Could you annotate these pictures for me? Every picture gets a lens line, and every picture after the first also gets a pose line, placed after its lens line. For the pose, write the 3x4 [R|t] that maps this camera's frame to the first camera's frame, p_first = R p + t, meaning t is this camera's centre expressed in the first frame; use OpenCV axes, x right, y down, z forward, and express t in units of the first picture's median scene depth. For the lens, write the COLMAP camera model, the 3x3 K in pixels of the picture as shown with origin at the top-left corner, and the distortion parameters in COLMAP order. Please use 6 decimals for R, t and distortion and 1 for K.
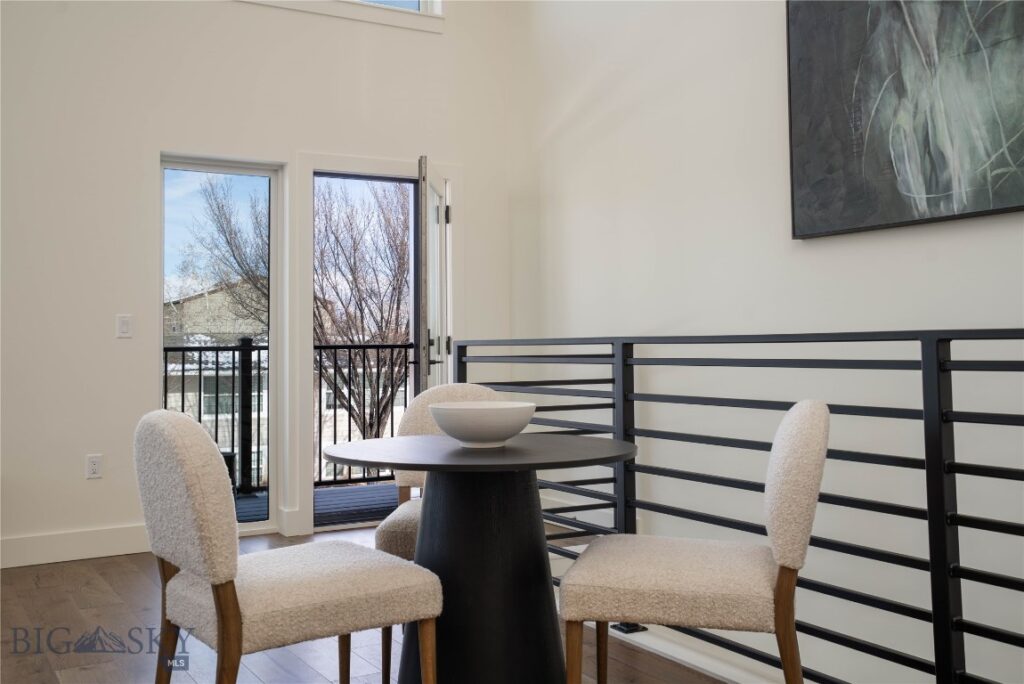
lens RADIAL K [[1003.9, 0, 510.7], [0, 1003.9, 334.3], [0, 0, 1]] dist [0.013325, 0.000000]
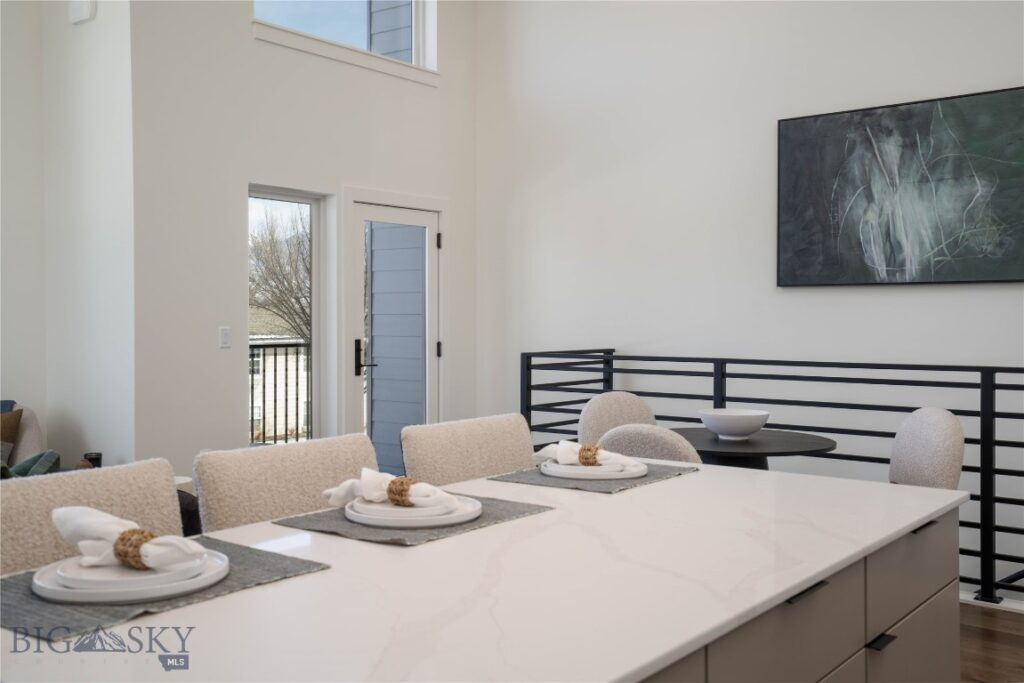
lens RADIAL K [[1003.9, 0, 513.7], [0, 1003.9, 344.7], [0, 0, 1]] dist [0.013325, 0.000000]
pose [[0.926336, 0.004975, 0.376666, -0.709058], [-0.018022, 0.999353, 0.031121, -0.057258], [-0.376268, -0.035616, 0.925826, -0.230807]]
